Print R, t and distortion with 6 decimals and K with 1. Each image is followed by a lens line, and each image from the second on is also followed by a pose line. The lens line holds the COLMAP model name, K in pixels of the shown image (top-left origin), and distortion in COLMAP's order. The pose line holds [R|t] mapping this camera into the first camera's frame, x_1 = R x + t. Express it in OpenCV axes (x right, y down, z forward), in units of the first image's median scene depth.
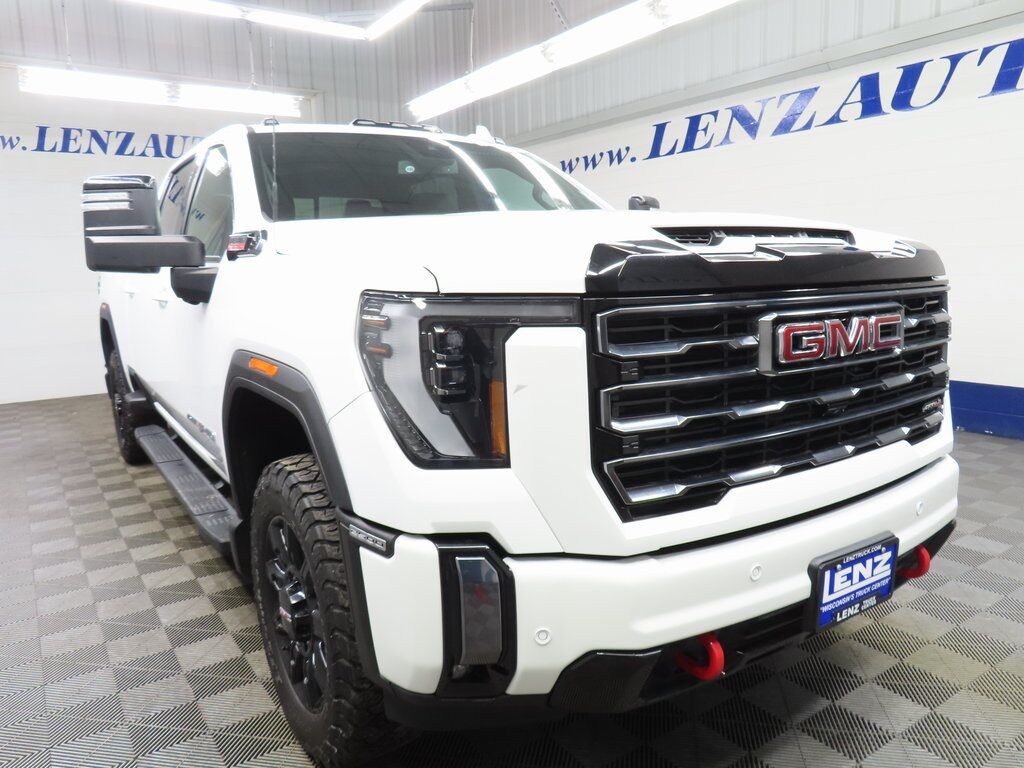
lens RADIAL K [[739.9, 0, 513.1], [0, 739.9, 382.4], [0, 0, 1]] dist [-0.014934, 0.006525]
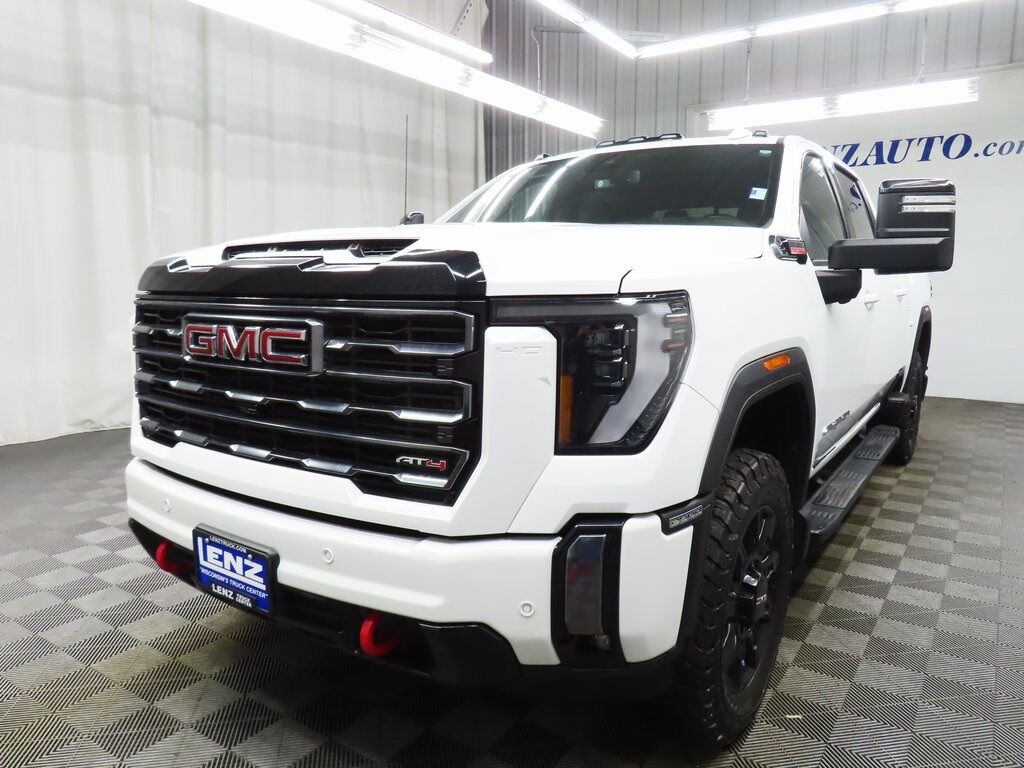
lens RADIAL K [[739.9, 0, 514.2], [0, 739.9, 386.3], [0, 0, 1]] dist [-0.014934, 0.006525]
pose [[0.359519, 0.157508, -0.919748, 1.553398], [-0.157859, 0.981711, 0.106415, -0.172900], [0.919688, 0.106932, 0.377808, 0.935544]]
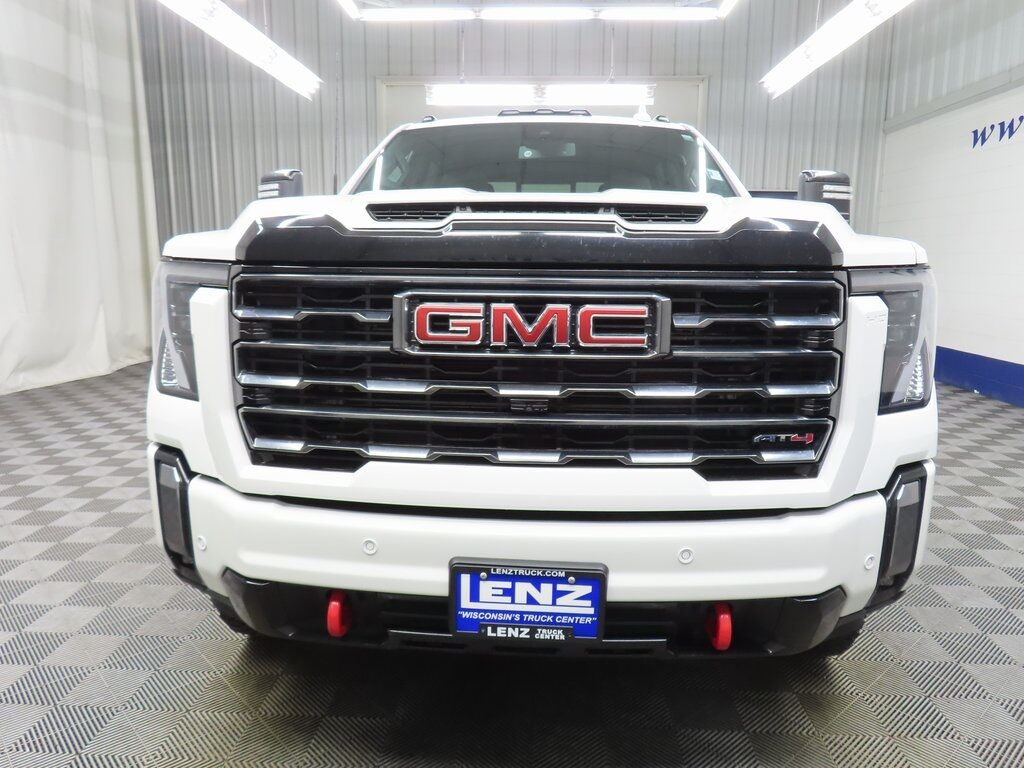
lens RADIAL K [[739.9, 0, 512.5], [0, 739.9, 385.7], [0, 0, 1]] dist [-0.014934, 0.006525]
pose [[0.795115, 0.134428, -0.591372, 0.935525], [-0.122150, 0.990638, 0.060954, -0.040435], [0.594030, 0.023770, 0.804092, 0.266801]]
